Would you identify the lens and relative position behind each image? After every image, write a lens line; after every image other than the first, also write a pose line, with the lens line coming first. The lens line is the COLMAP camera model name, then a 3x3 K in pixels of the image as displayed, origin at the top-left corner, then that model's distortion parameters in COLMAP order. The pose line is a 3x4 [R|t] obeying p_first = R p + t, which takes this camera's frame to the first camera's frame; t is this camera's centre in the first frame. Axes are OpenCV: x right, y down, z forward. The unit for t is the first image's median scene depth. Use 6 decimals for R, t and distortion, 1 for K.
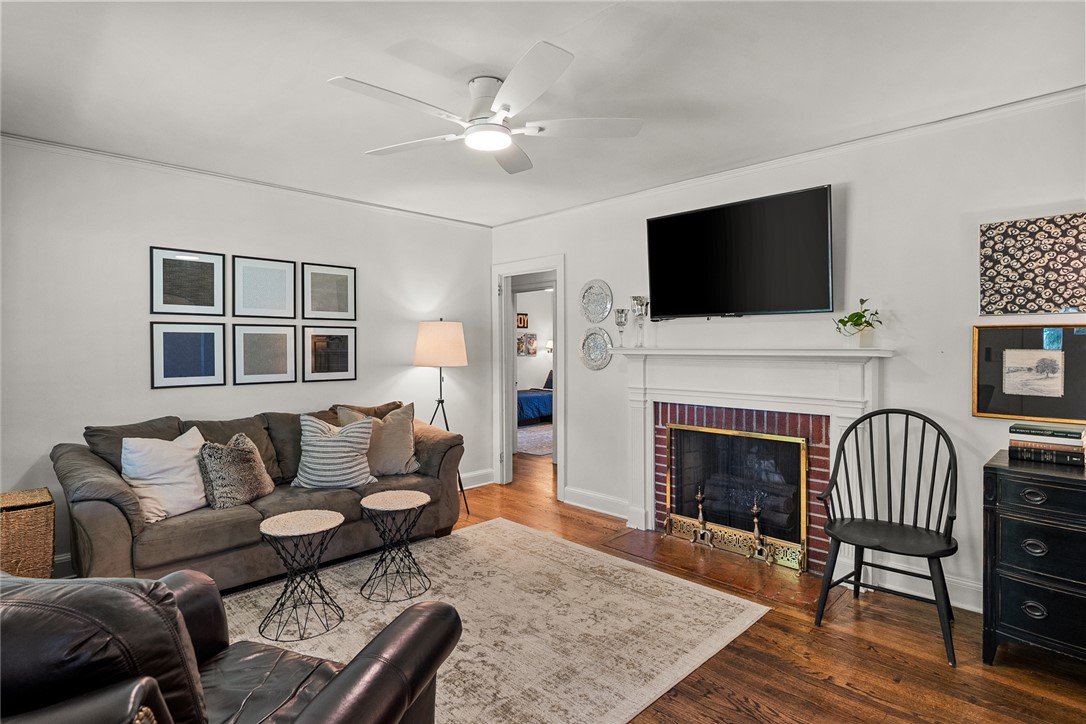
lens RADIAL K [[560.5, 0, 544.9], [0, 560.5, 353.8], [0, 0, 1]] dist [-0.002331, -0.000225]
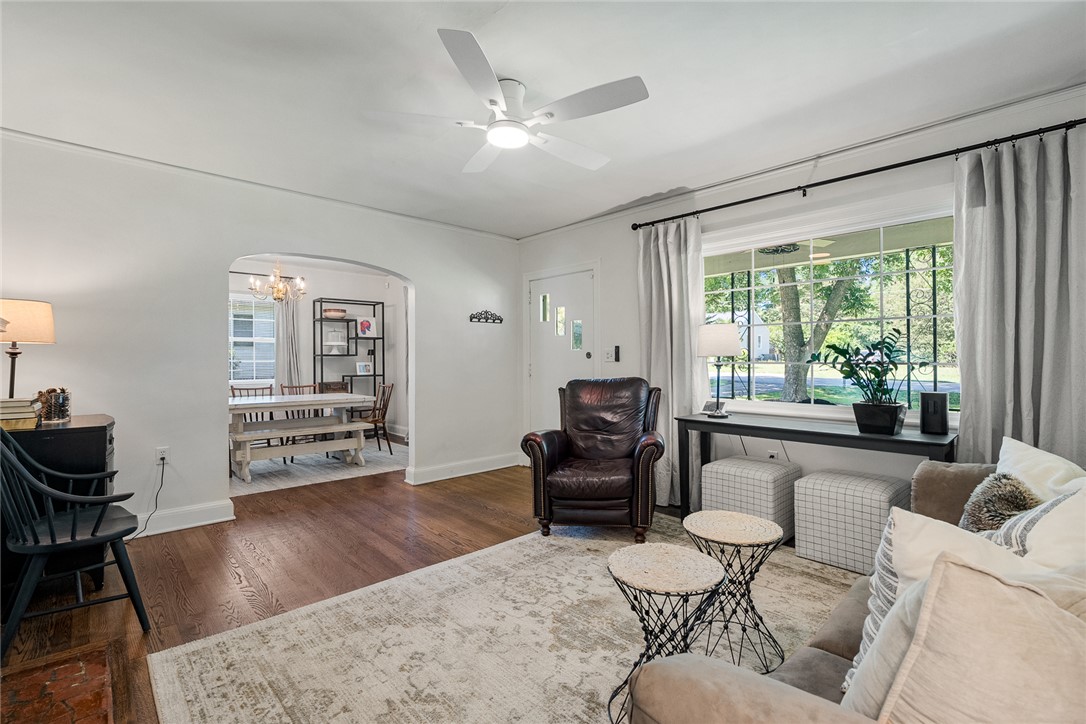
lens RADIAL K [[489.8, 0, 543.0], [0, 489.8, 362.0], [0, 0, 1]] dist [-0.001333, -0.000053]
pose [[-0.999333, 0.003882, 0.036311, -0.152325], [0.004573, 0.999810, 0.018975, 0.032837], [-0.036231, 0.019128, -0.999160, 1.476357]]
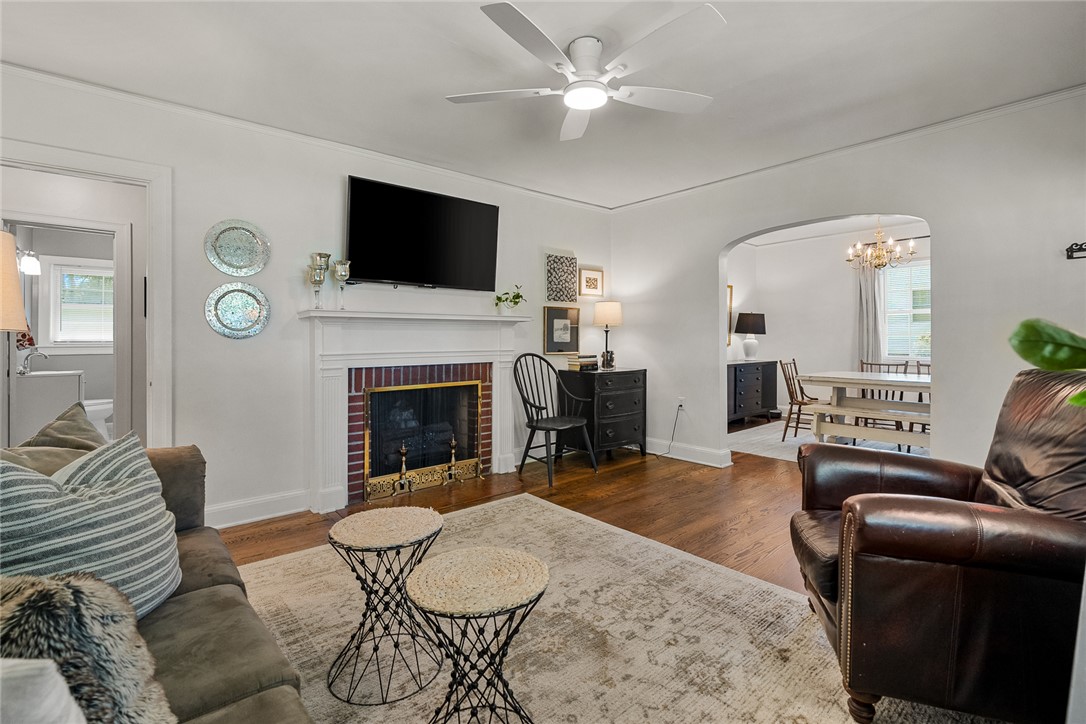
lens RADIAL K [[501.4, 0, 547.5], [0, 501.4, 339.8], [0, 0, 1]] dist [-0.001628, 0.000020]
pose [[0.070260, 0.000716, 0.997528, -0.788165], [0.020013, 0.999797, -0.002127, 0.057248], [-0.997328, 0.020113, 0.070231, 0.756873]]
